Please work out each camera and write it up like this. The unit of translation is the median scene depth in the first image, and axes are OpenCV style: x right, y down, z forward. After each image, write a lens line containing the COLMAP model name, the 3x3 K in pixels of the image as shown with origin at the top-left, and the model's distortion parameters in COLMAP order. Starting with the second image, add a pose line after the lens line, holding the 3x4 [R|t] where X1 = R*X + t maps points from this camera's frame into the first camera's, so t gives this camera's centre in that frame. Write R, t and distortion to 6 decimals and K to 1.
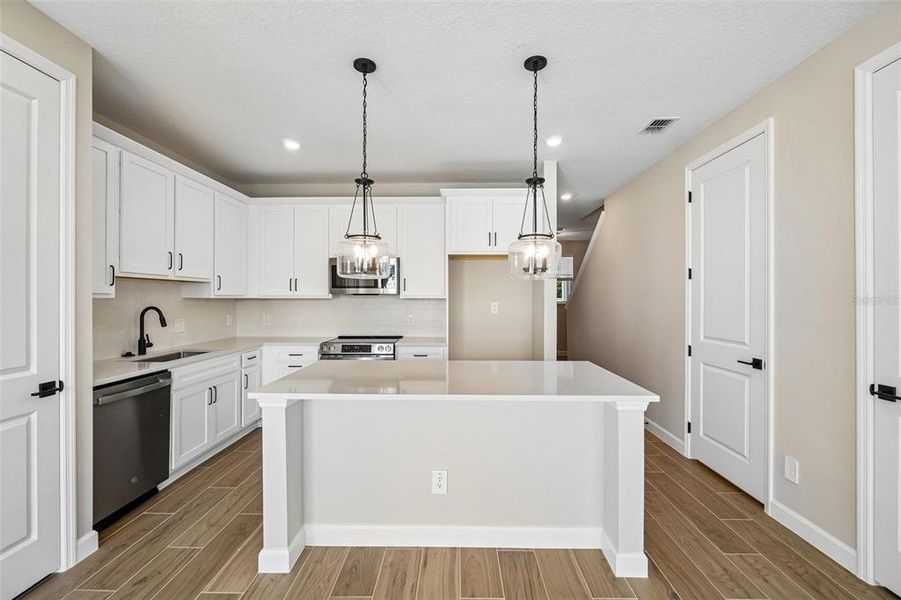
lens RADIAL K [[391.0, 0, 449.0], [0, 391.0, 297.3], [0, 0, 1]] dist [-0.001927, -0.001170]
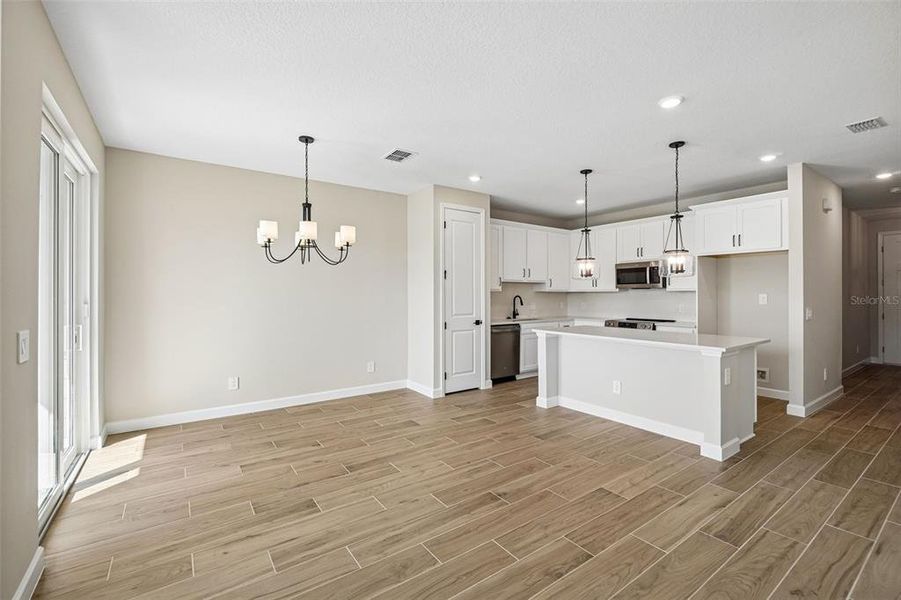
lens RADIAL K [[391.0, 0, 449.0], [0, 391.0, 297.3], [0, 0, 1]] dist [-0.001927, -0.001170]
pose [[0.591952, 0.004573, -0.805960, 0.718703], [0.002312, 0.999970, 0.007372, 0.017423], [0.805970, -0.006227, 0.591924, -0.538548]]
